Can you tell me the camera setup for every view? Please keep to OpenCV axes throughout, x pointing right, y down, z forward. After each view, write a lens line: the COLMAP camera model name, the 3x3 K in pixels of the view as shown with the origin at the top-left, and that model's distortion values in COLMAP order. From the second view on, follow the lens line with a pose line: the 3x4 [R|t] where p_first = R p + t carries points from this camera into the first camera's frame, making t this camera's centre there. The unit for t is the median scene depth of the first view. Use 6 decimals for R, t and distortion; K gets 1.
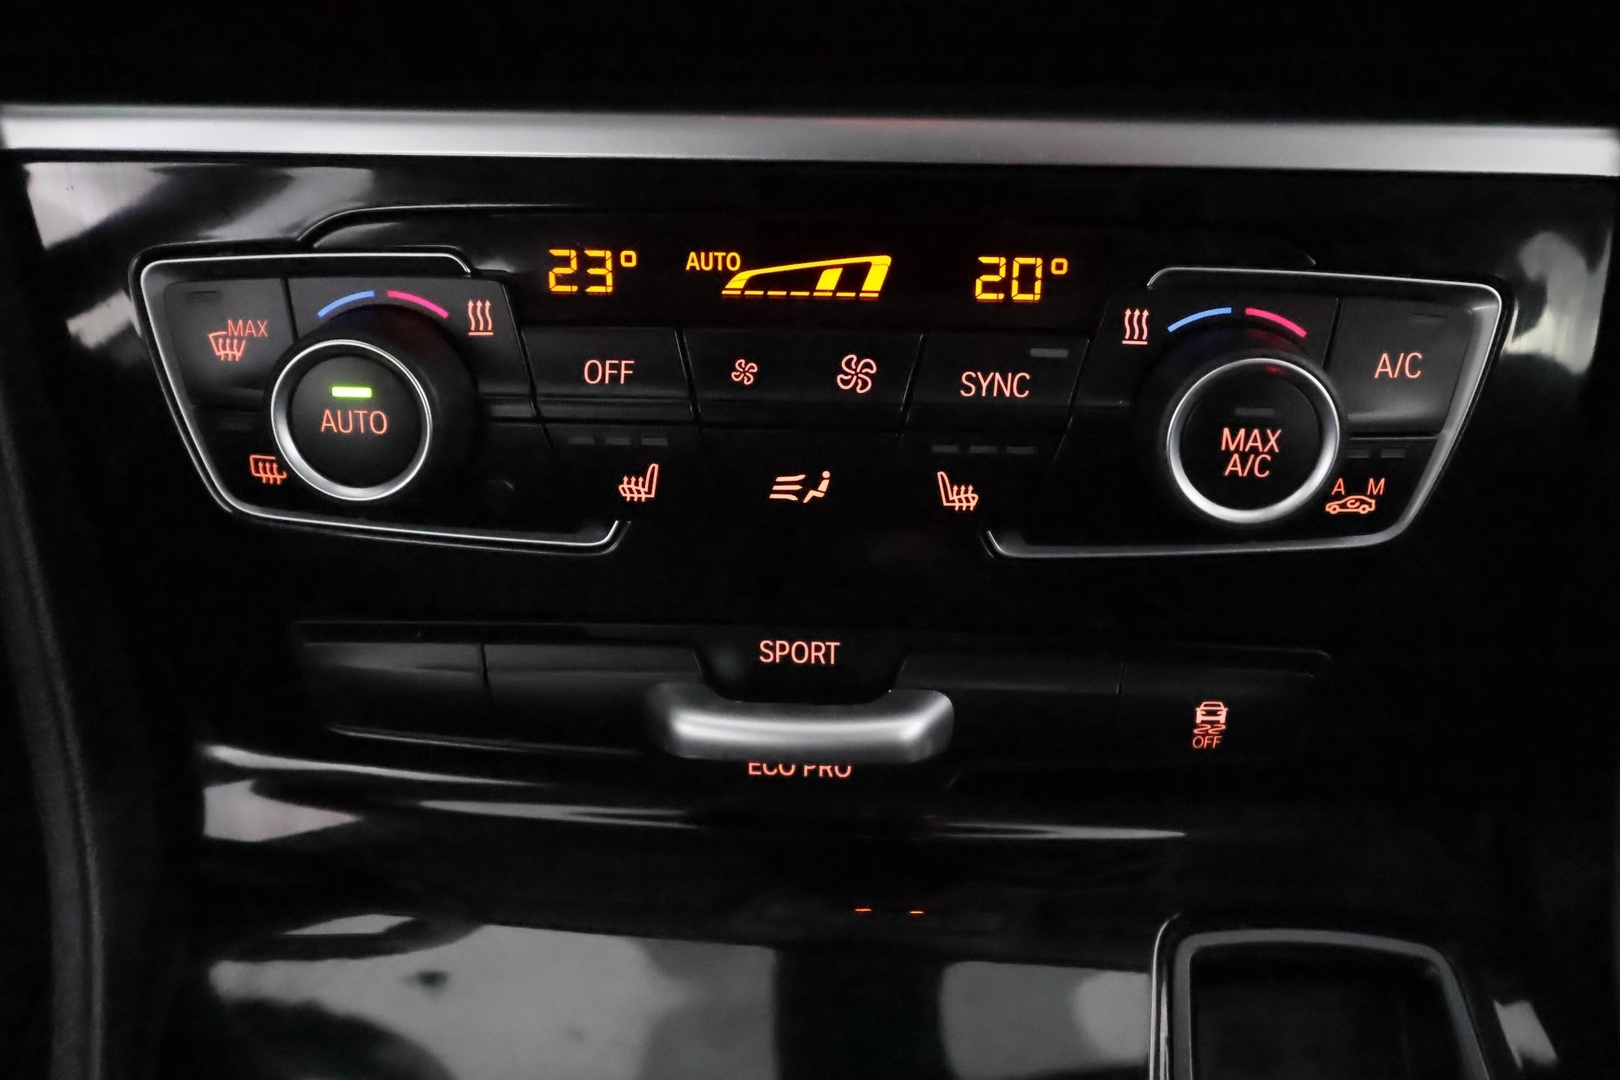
lens RADIAL K [[1250.9, 0, 813.3], [0, 1250.9, 530.5], [0, 0, 1]] dist [0.005588, -0.012924]
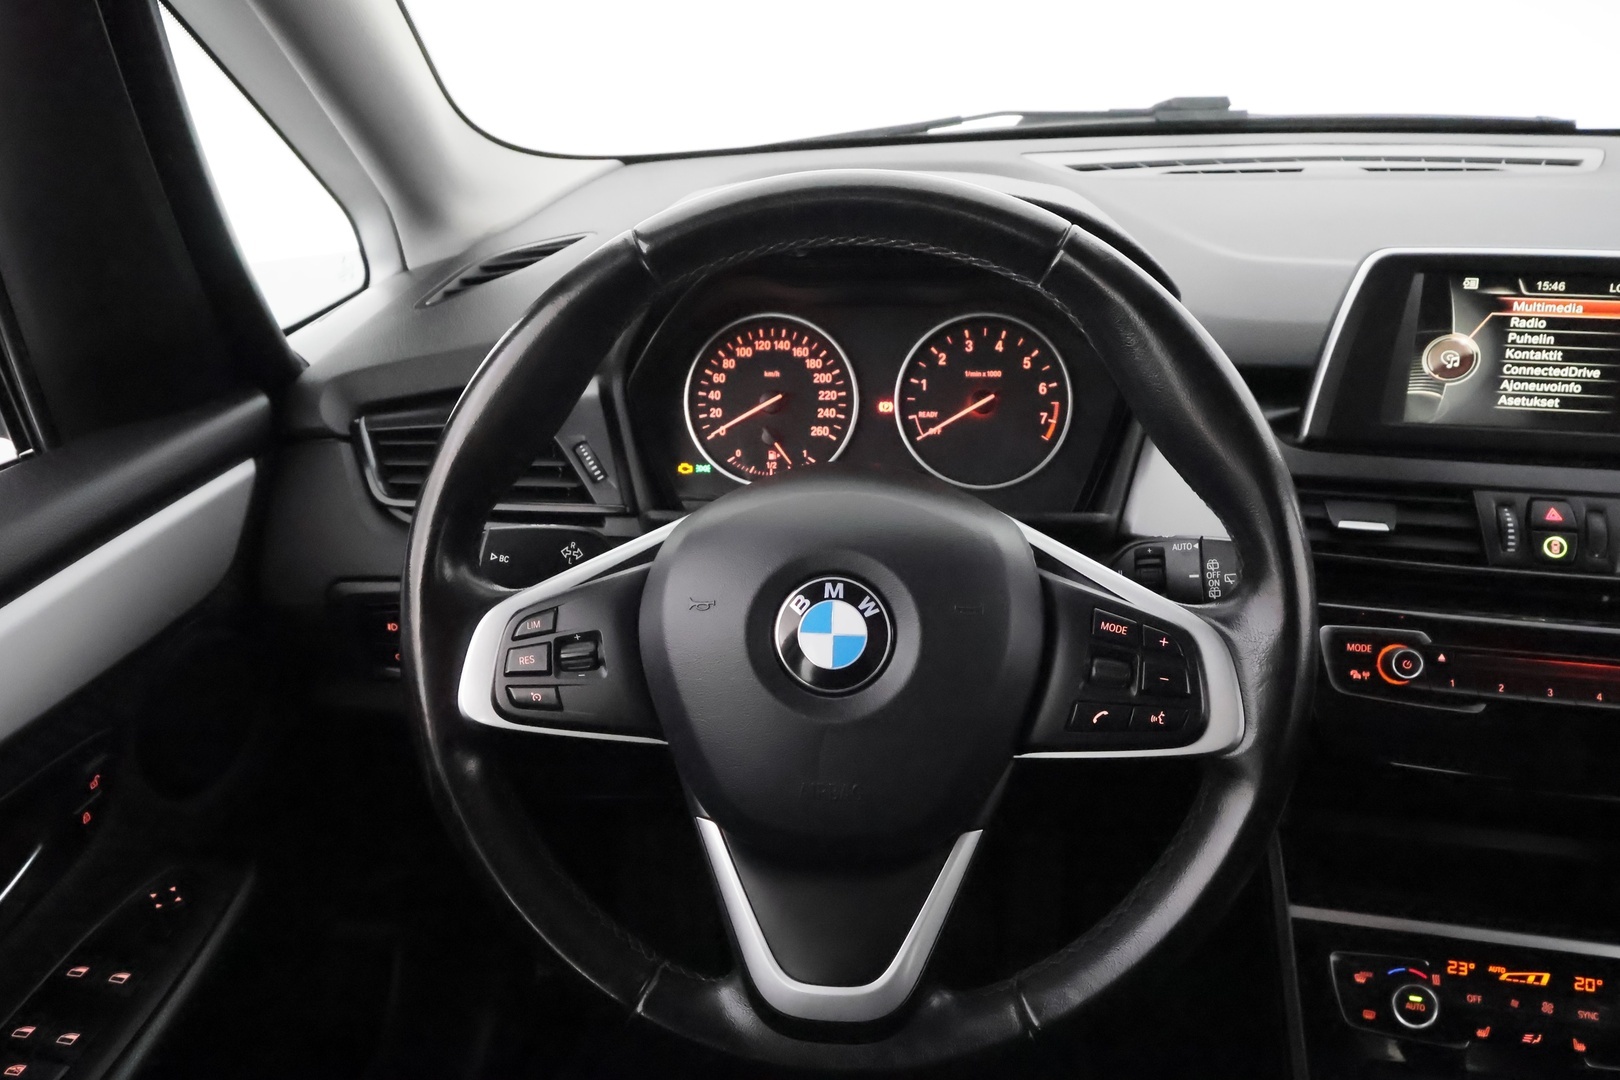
lens RADIAL K [[1159.9, 0, 800.0], [0, 1159.9, 538.5], [0, 0, 1]] dist [-0.007330, 0.007351]
pose [[0.988946, 0.065536, -0.133009, -1.770324], [-0.112474, 0.916080, -0.384899, 0.169436], [0.096622, 0.395604, 0.913325, -2.872887]]
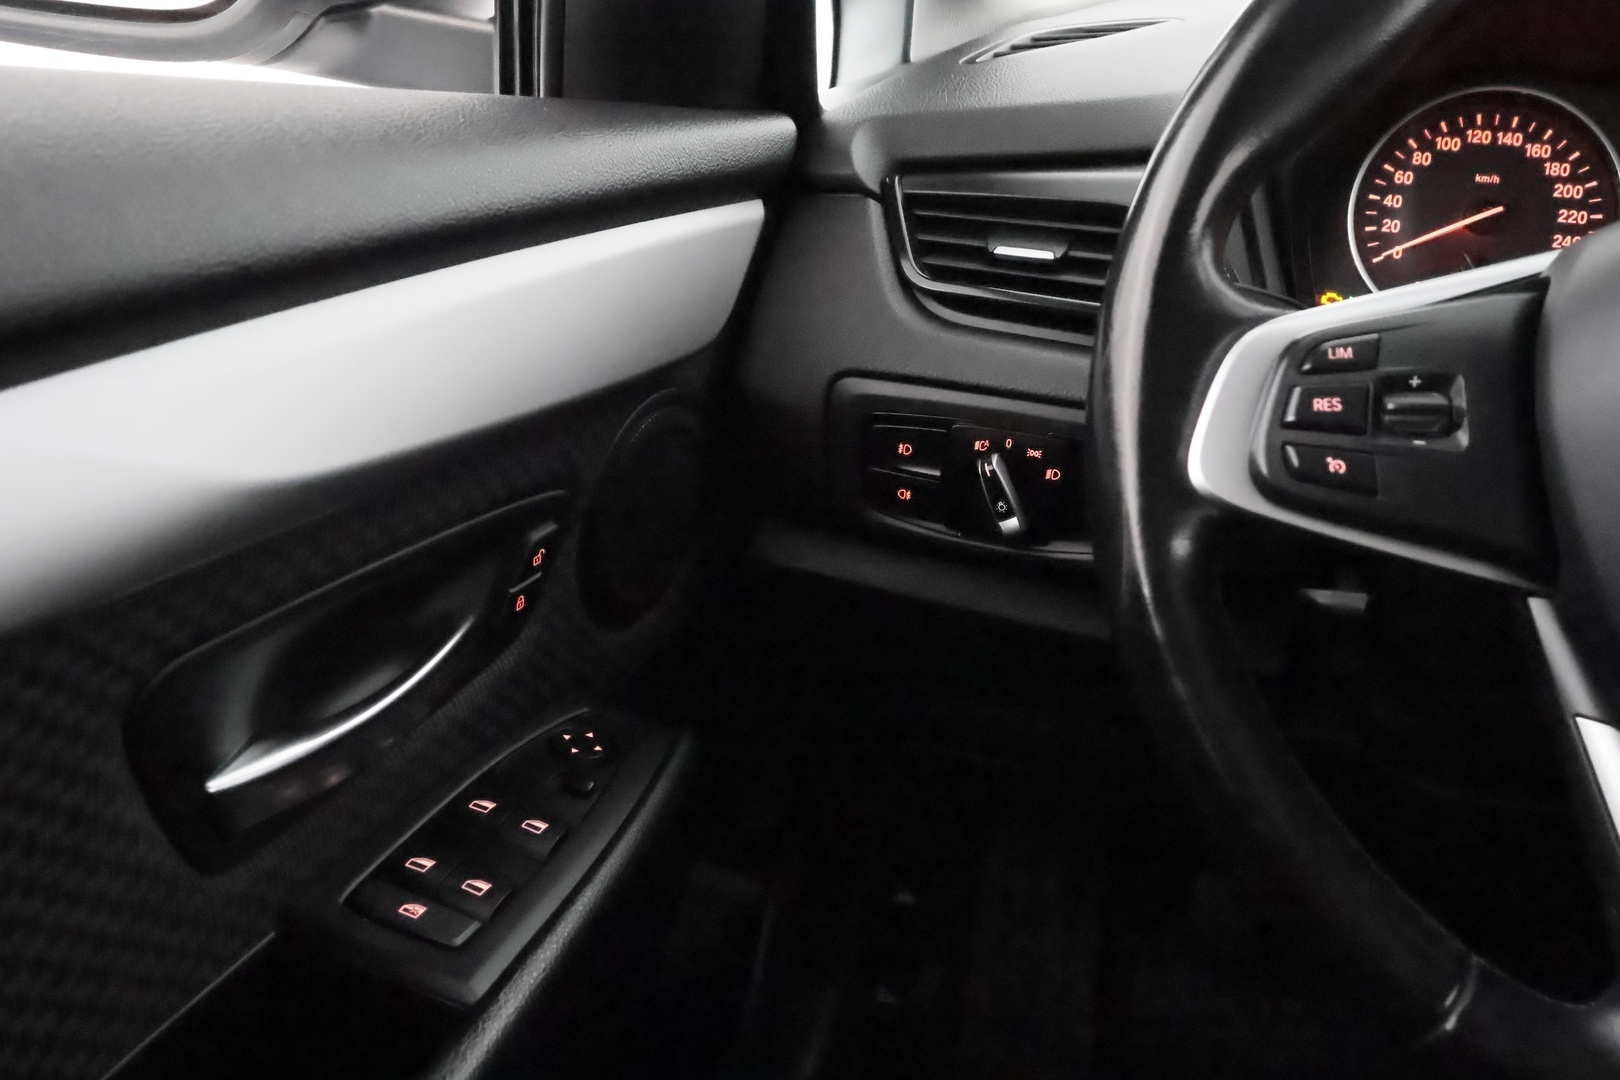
lens RADIAL K [[1250.9, 0, 781.0], [0, 1250.9, 533.5], [0, 0, 1]] dist [0.005588, -0.012924]
pose [[0.921584, 0.206843, -0.328481, -2.802785], [-0.332447, 0.857437, -0.392786, 0.558148], [0.200407, 0.471188, 0.858964, -1.969858]]
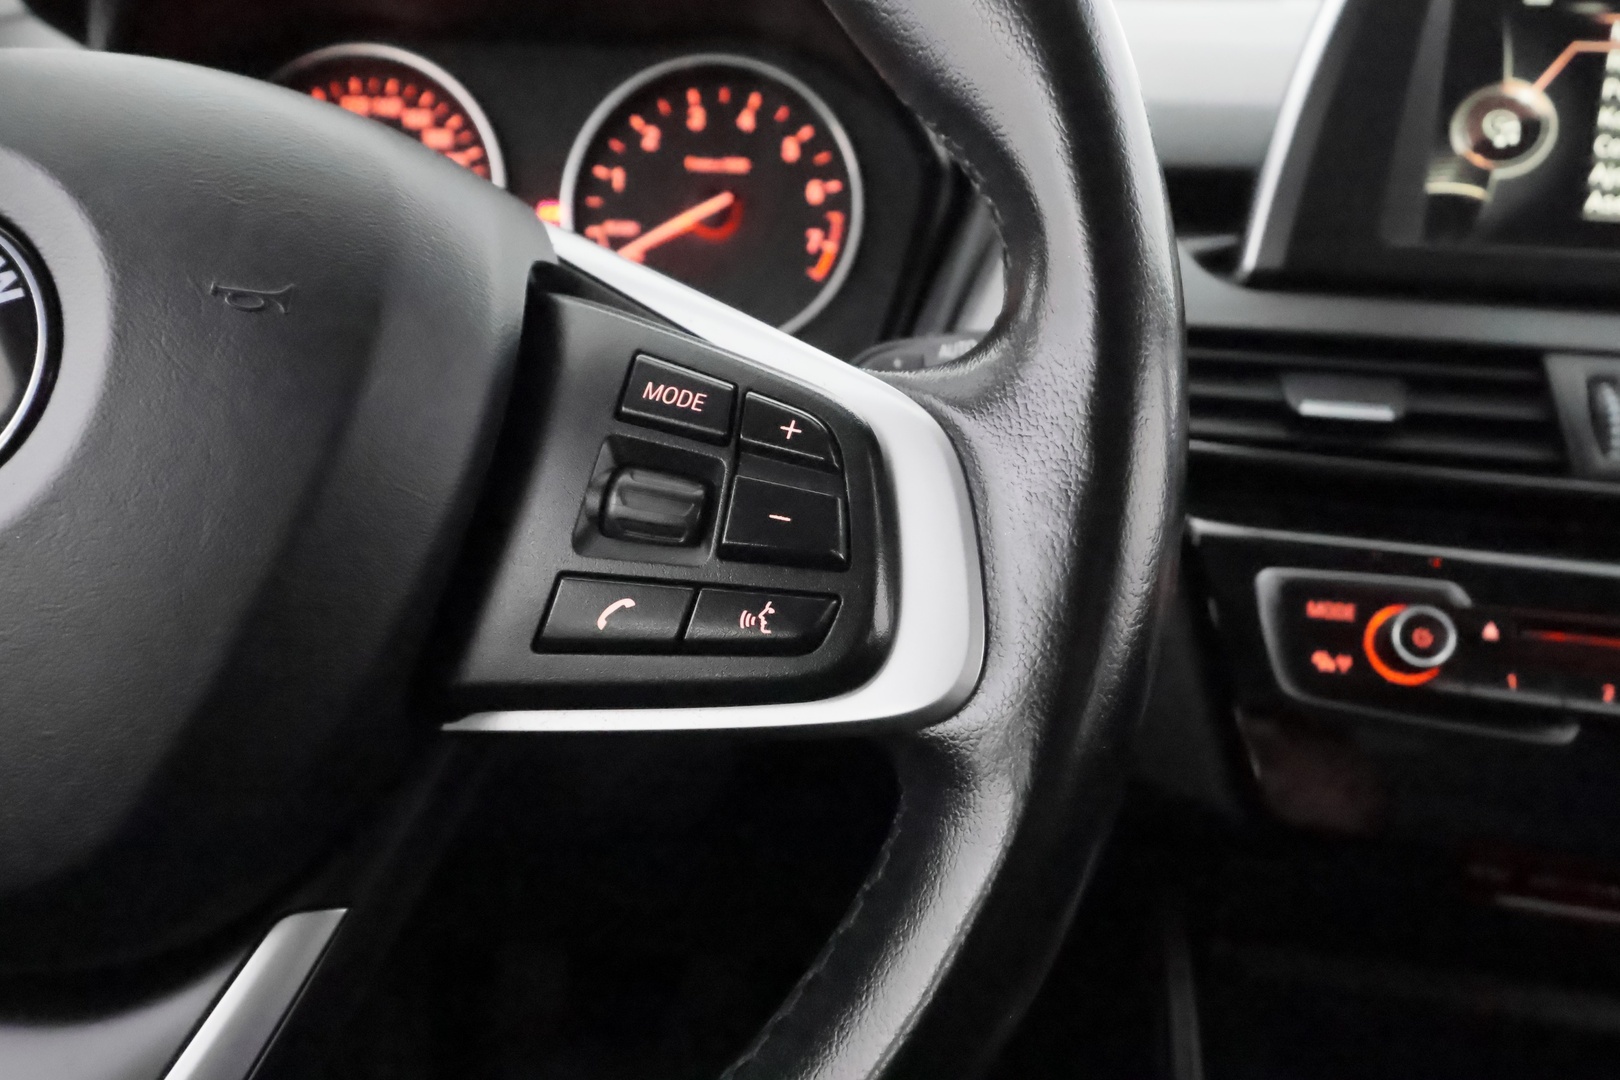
lens RADIAL K [[1250.9, 0, 807.7], [0, 1250.9, 542.2], [0, 0, 1]] dist [0.005588, -0.012924]
pose [[0.986807, 0.099066, -0.128053, -1.151034], [-0.148361, 0.869957, -0.470280, -0.101166], [0.064811, 0.483074, 0.873178, -1.295842]]
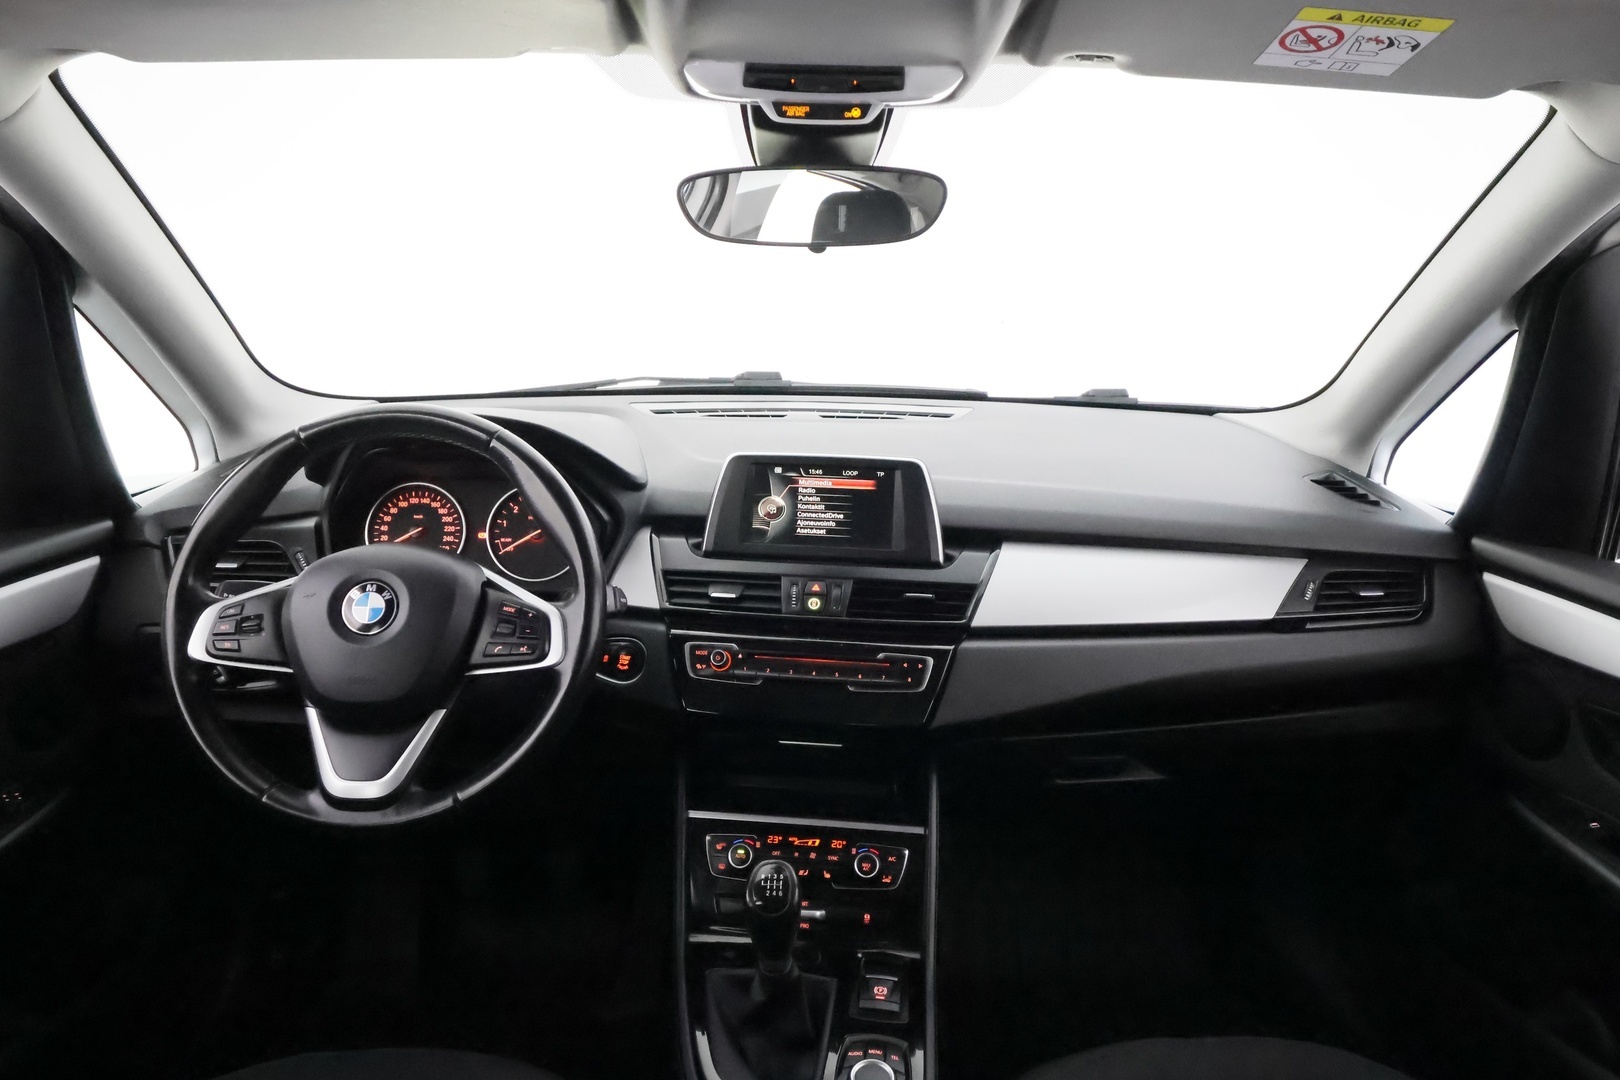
lens RADIAL K [[1159.9, 0, 824.9], [0, 1159.9, 523.5], [0, 0, 1]] dist [-0.007330, 0.007351]
pose [[0.997808, 0.050292, -0.043011, 0.273784], [-0.065961, 0.808191, -0.585215, 2.053676], [0.005330, 0.586770, 0.809736, -5.047070]]
